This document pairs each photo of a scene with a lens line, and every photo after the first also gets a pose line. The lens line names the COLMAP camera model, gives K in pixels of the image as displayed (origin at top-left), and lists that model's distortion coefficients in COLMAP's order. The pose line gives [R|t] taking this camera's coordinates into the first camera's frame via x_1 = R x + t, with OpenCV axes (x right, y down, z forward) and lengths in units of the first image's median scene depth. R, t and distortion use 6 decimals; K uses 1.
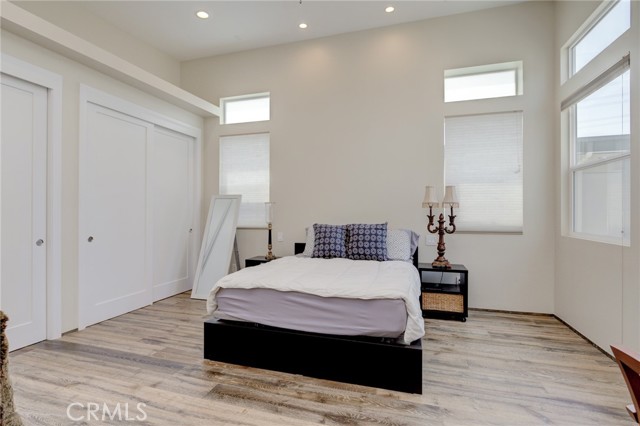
lens RADIAL K [[318.5, 0, 316.5], [0, 318.5, 213.8], [0, 0, 1]] dist [-0.011071, 0.000311]
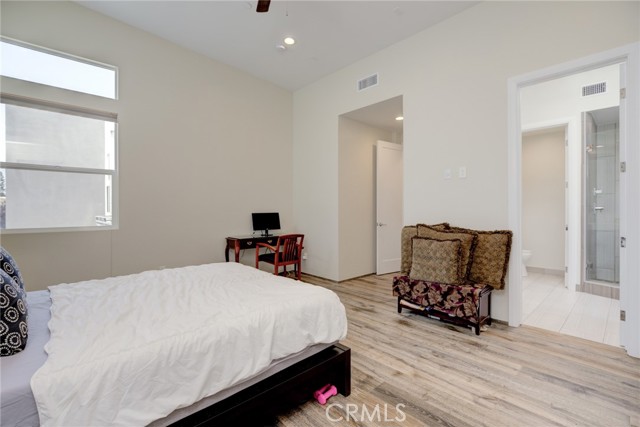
lens RADIAL K [[295.8, 0, 320.0], [0, 295.8, 213.5], [0, 0, 1]] dist [-0.002172, 0.000515]
pose [[-0.873883, -0.005208, 0.486108, -0.450096], [0.005297, 0.999781, 0.020233, -0.004406], [-0.486107, 0.020256, -0.873664, 1.170738]]
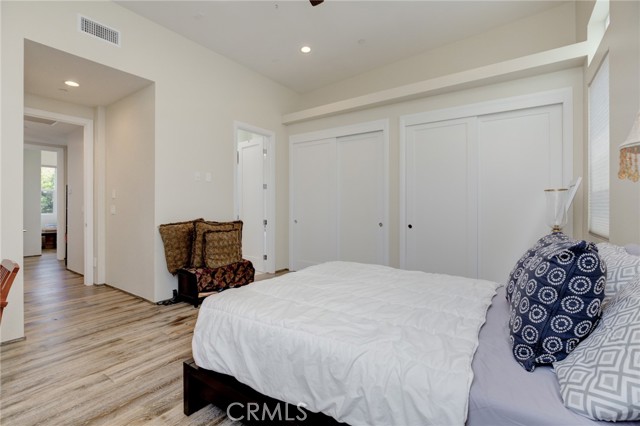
lens RADIAL K [[289.5, 0, 320.0], [0, 289.5, 213.0], [0, 0, 1]] dist [-0.013161, 0.000420]
pose [[-0.293242, 0.022738, -0.955768, 0.547717], [-0.004565, 0.999672, 0.025183, -0.003216], [0.956027, 0.011748, -0.293043, 0.896693]]
